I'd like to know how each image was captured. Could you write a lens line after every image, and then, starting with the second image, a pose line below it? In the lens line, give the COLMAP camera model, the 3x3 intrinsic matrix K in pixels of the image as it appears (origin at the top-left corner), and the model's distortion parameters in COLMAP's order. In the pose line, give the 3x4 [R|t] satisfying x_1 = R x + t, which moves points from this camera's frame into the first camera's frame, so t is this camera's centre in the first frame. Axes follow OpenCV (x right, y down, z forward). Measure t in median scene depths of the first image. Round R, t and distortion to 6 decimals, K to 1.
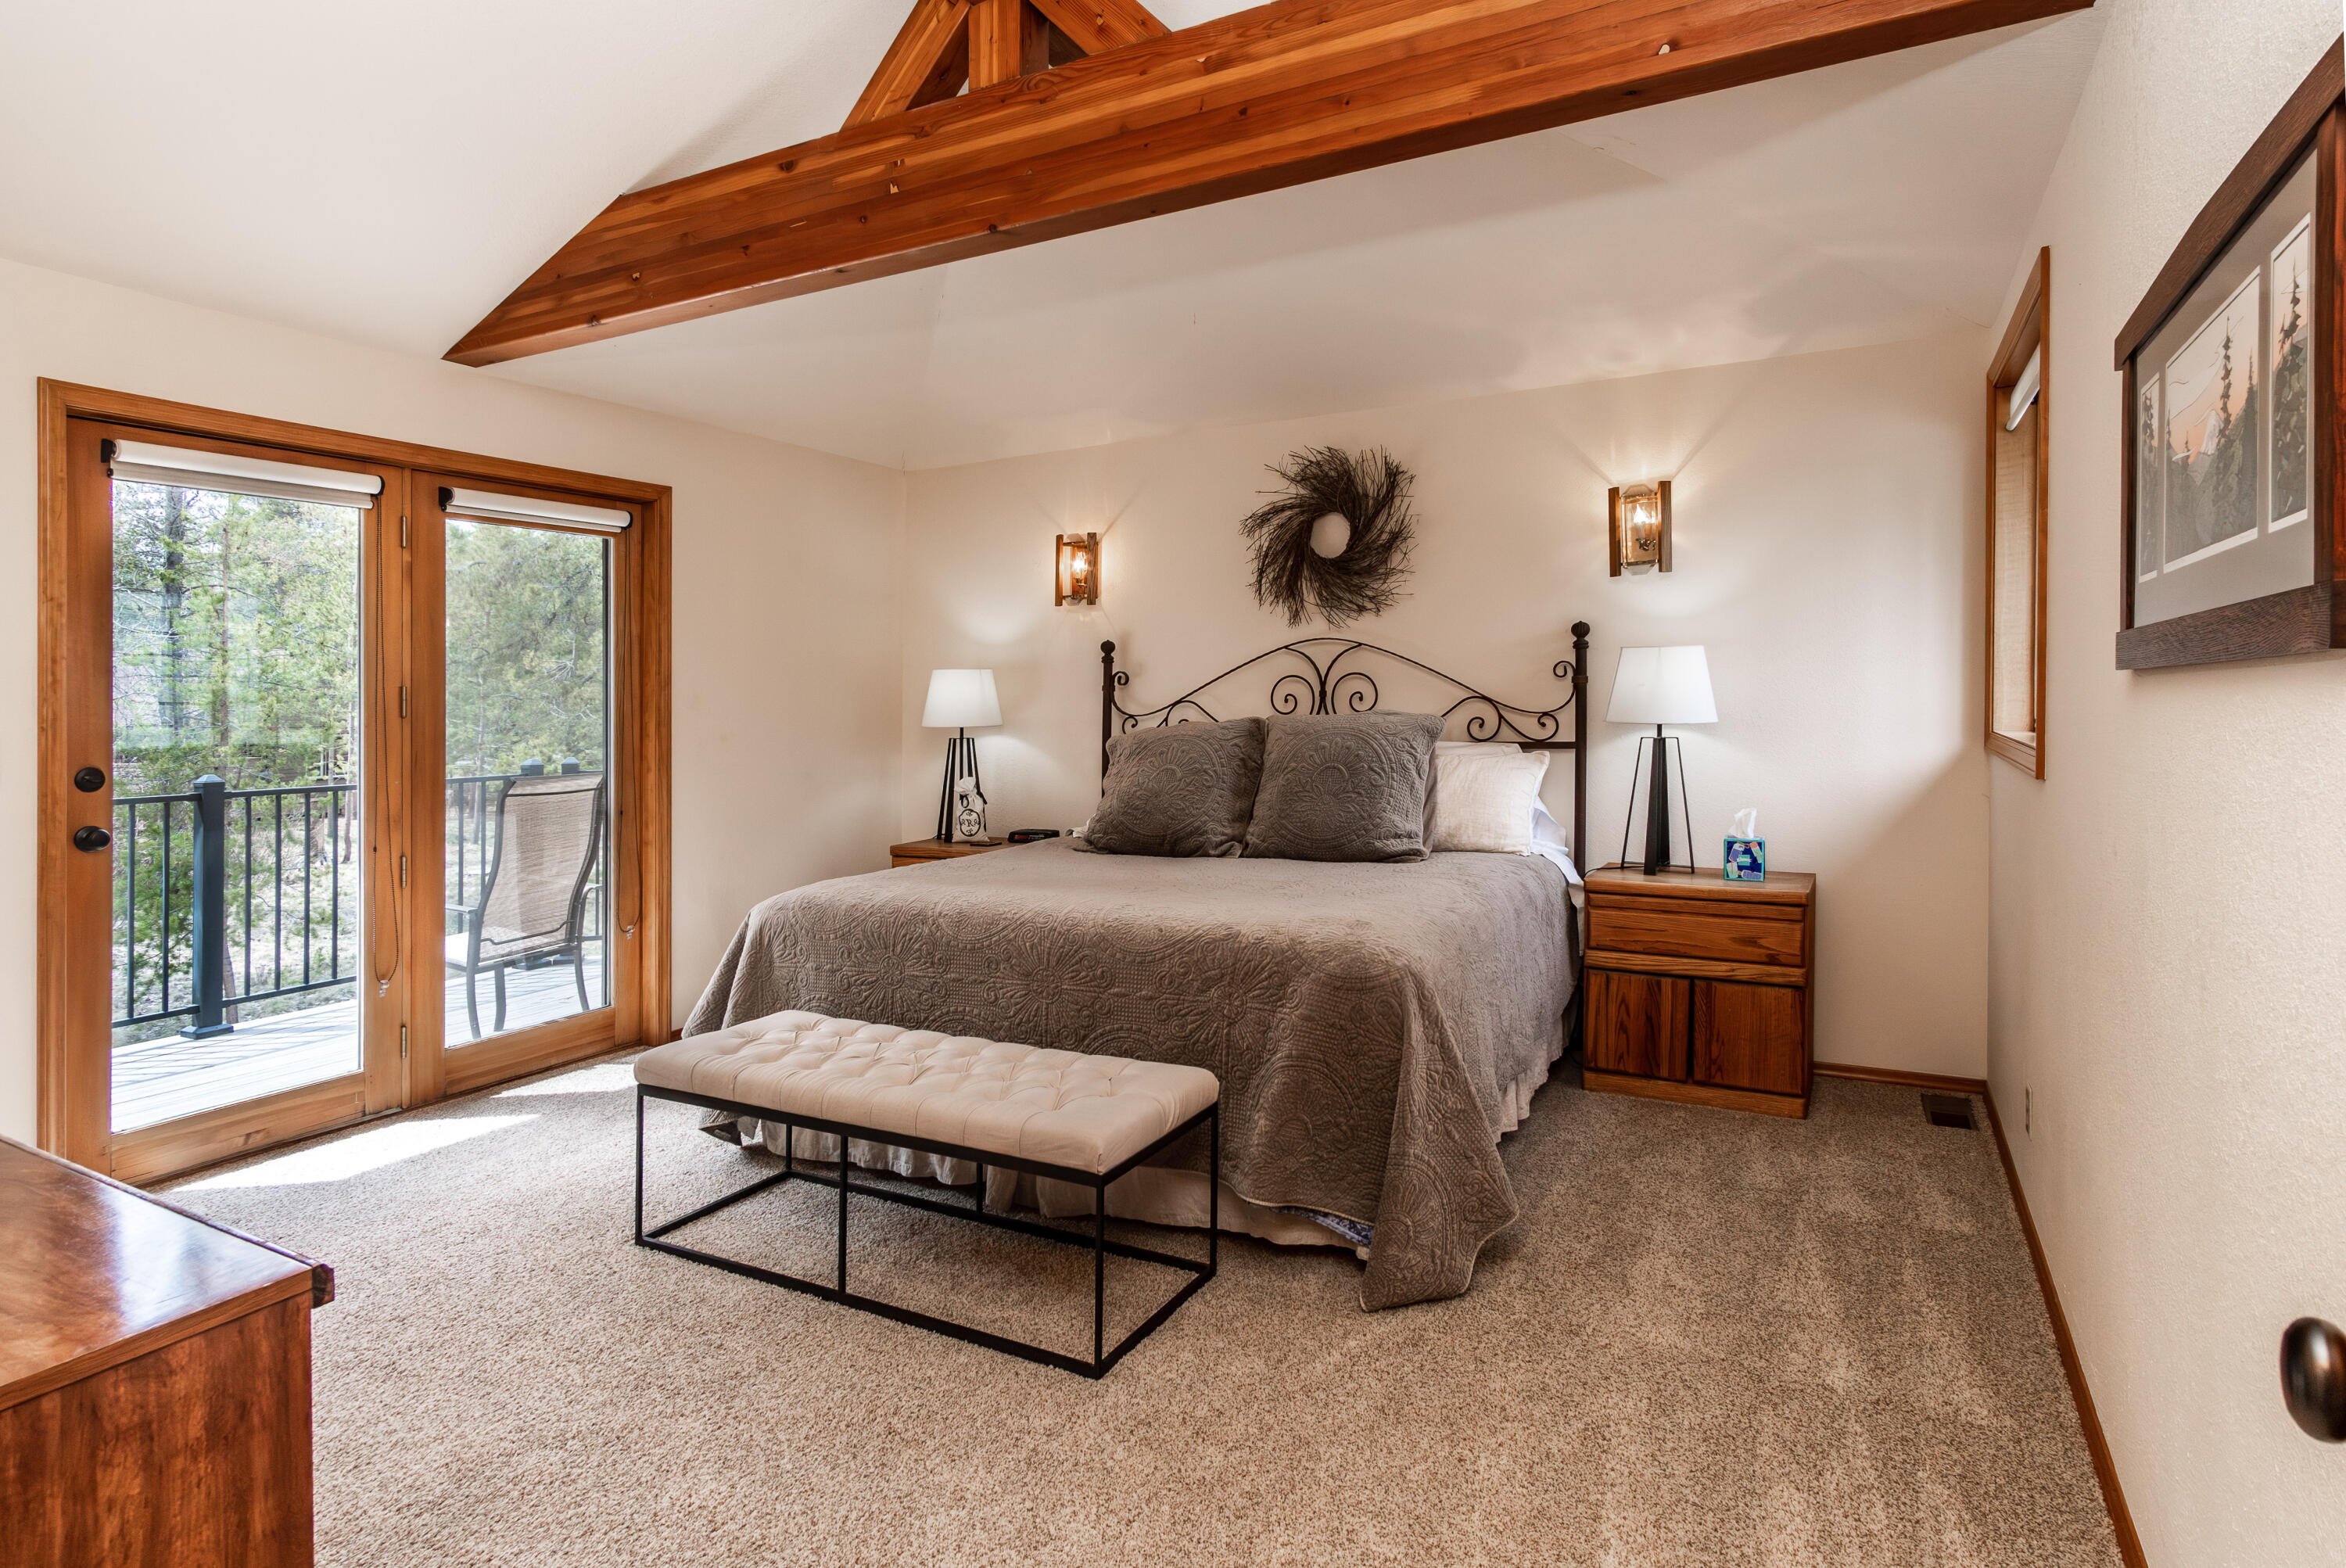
lens RADIAL K [[1236.1, 0, 1163.0], [0, 1236.1, 749.5], [0, 0, 1]] dist [0.005424, 0.000594]
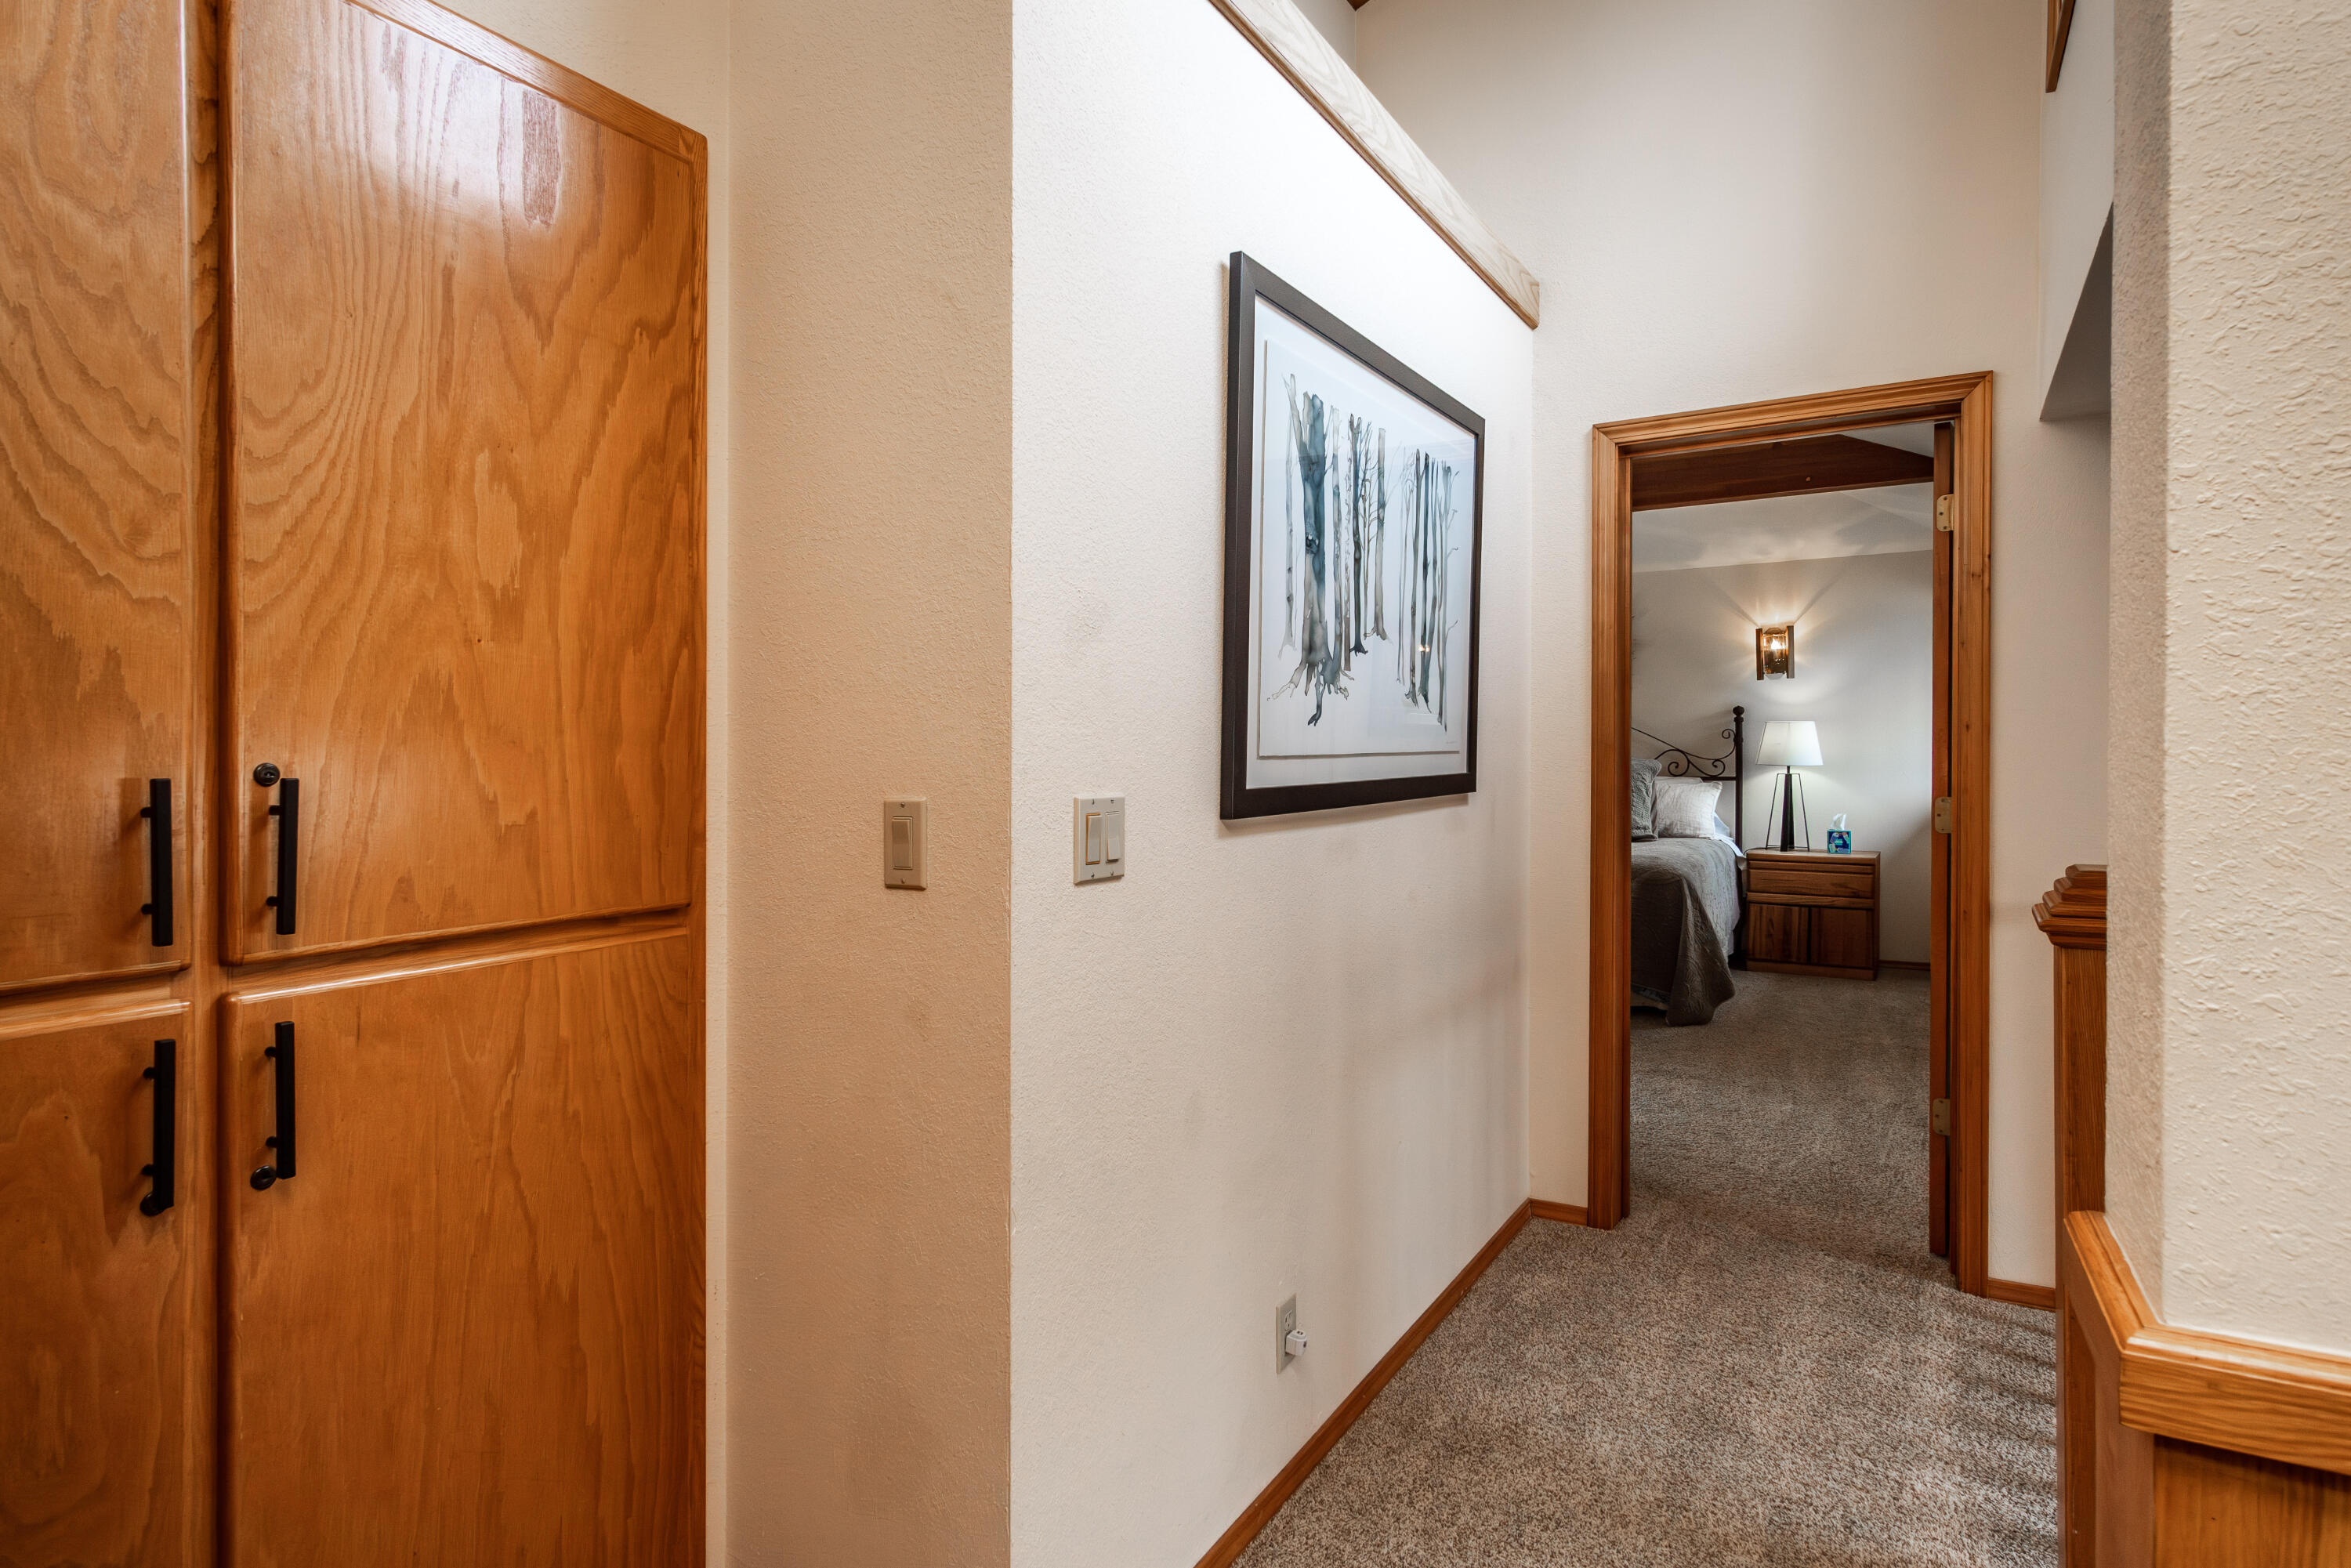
lens RADIAL K [[1238.7, 0, 1165.5], [0, 1238.7, 749.4], [0, 0, 1]] dist [0.005424, 0.000594]
pose [[0.998039, 0.007801, -0.062114, -0.364452], [-0.010025, 0.999317, -0.035569, 0.026421], [0.061794, 0.036121, 0.997435, -0.794359]]
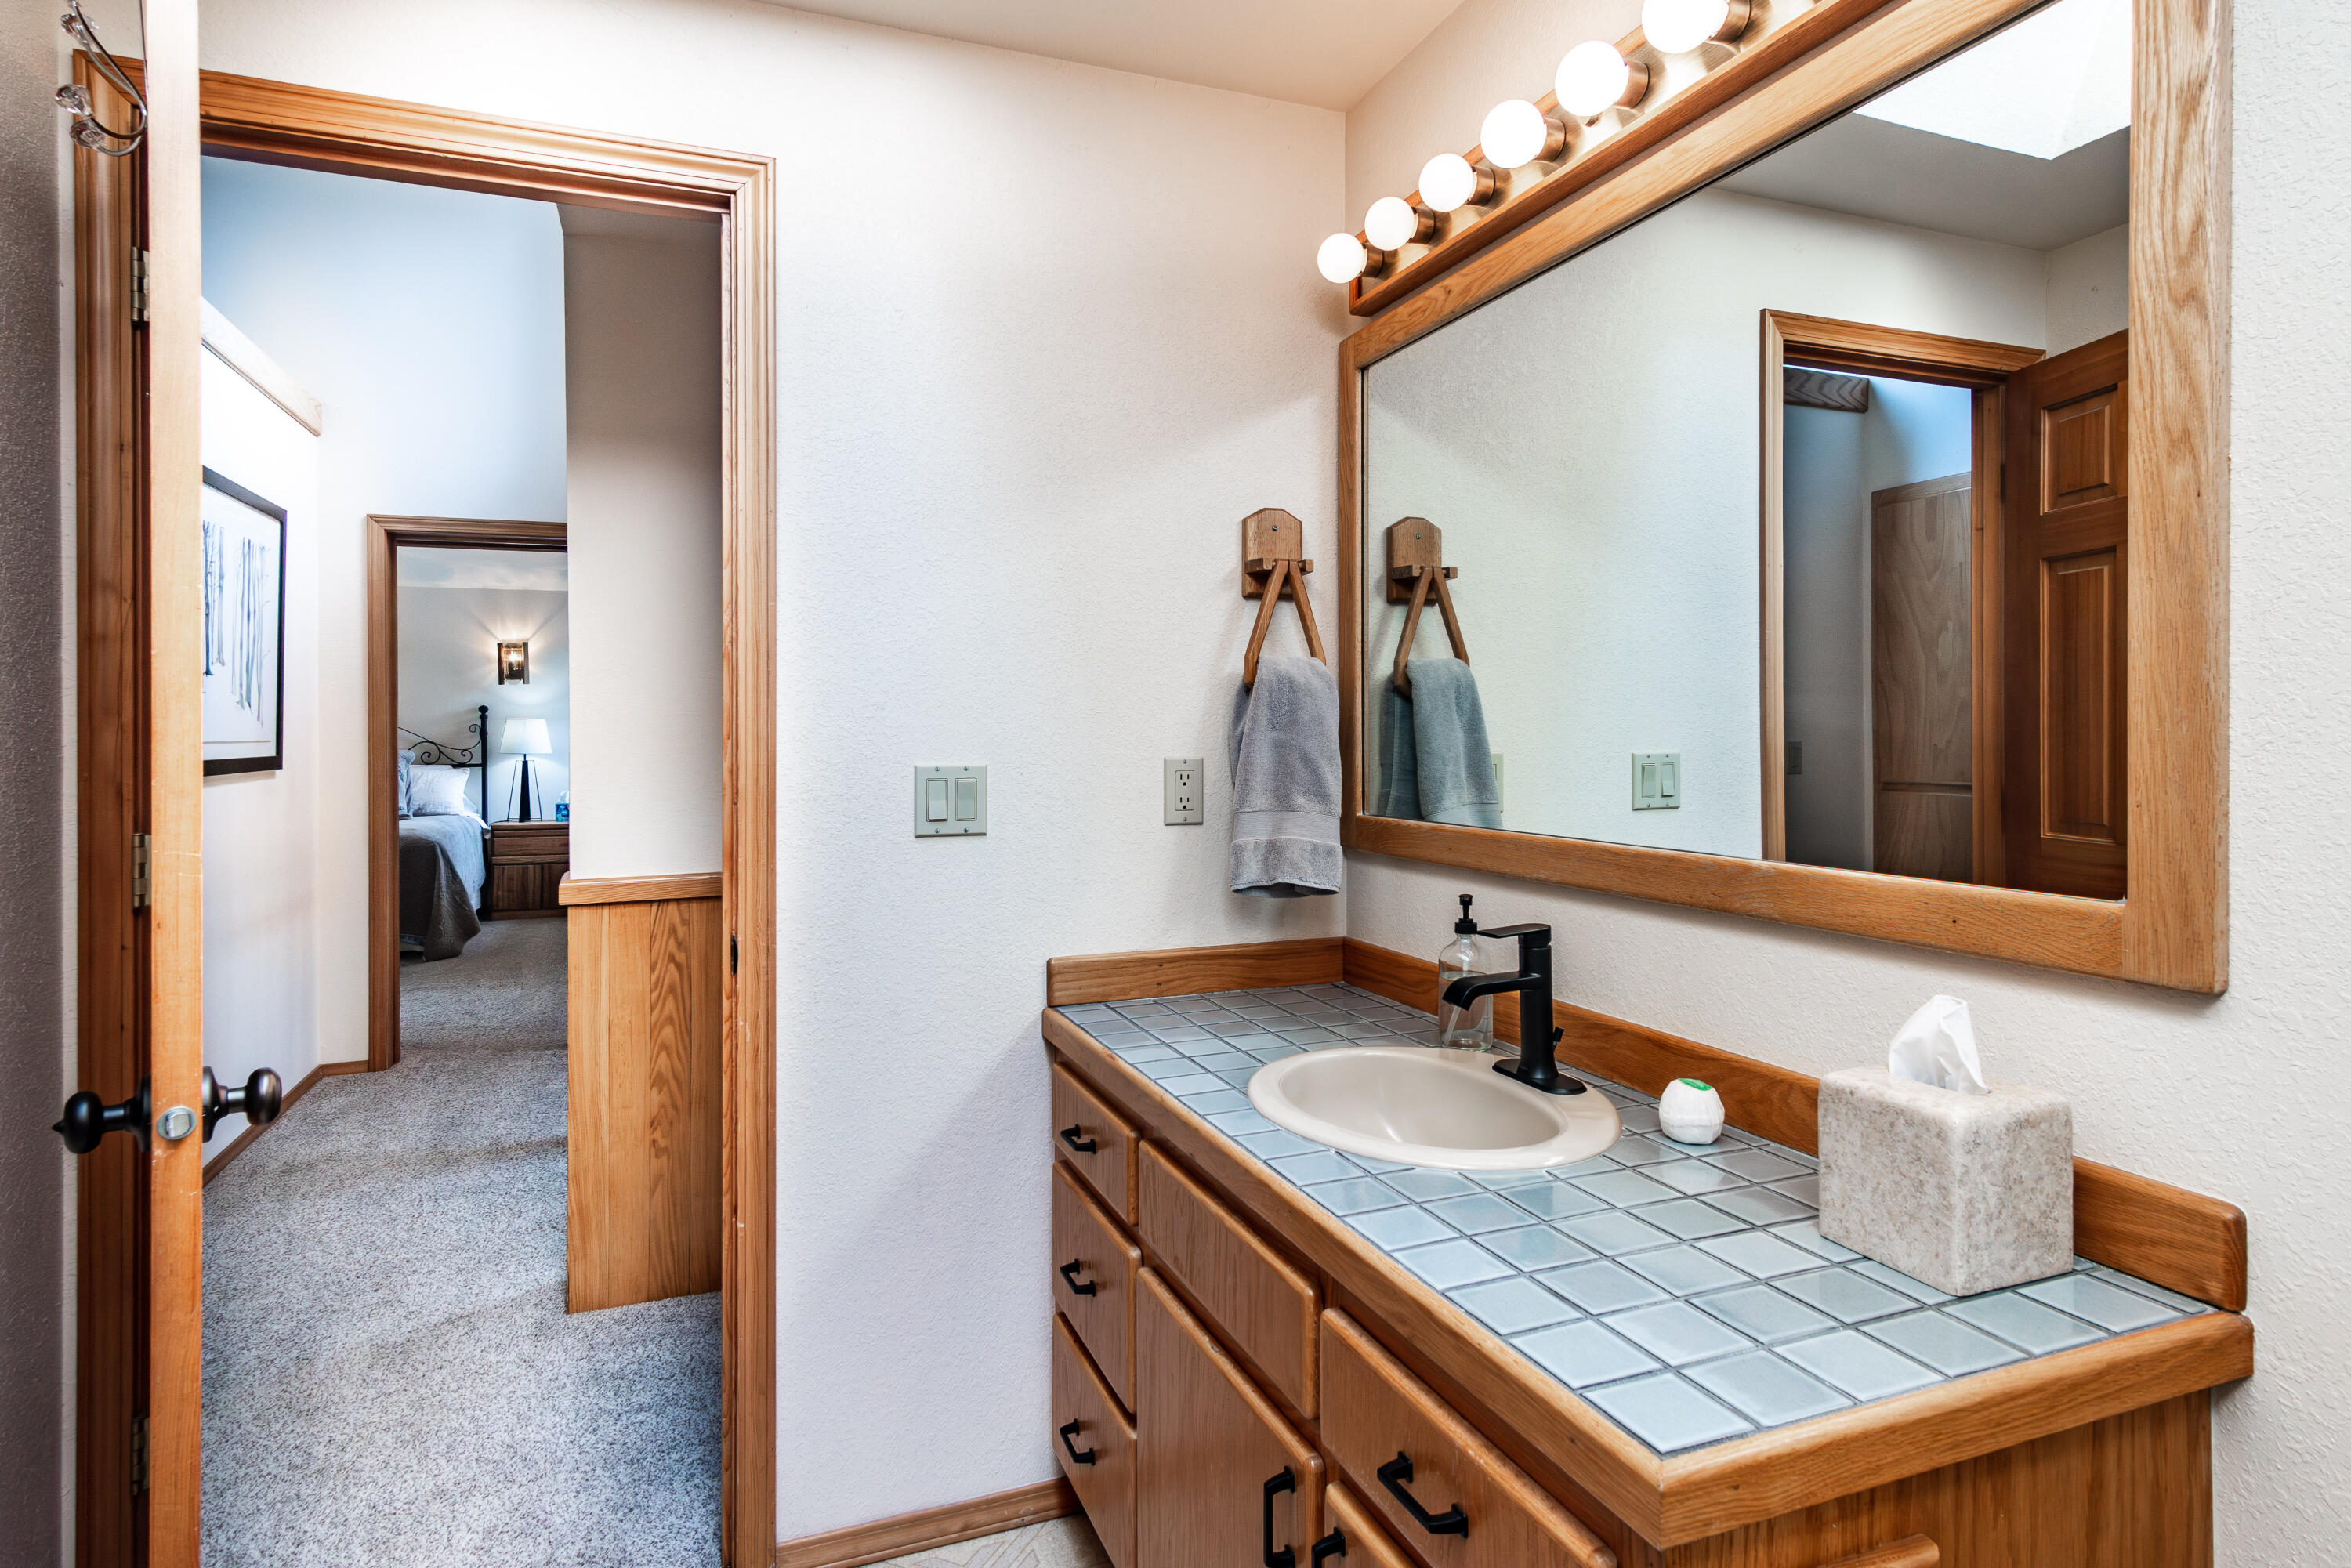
lens RADIAL K [[1238.7, 0, 1165.5], [0, 1238.7, 749.4], [0, 0, 1]] dist [0.005424, 0.000594]
pose [[0.647160, -0.002431, 0.762350, -0.535303], [0.028890, 0.999355, -0.021338, 0.049798], [-0.761807, 0.035833, 0.646813, -1.276278]]
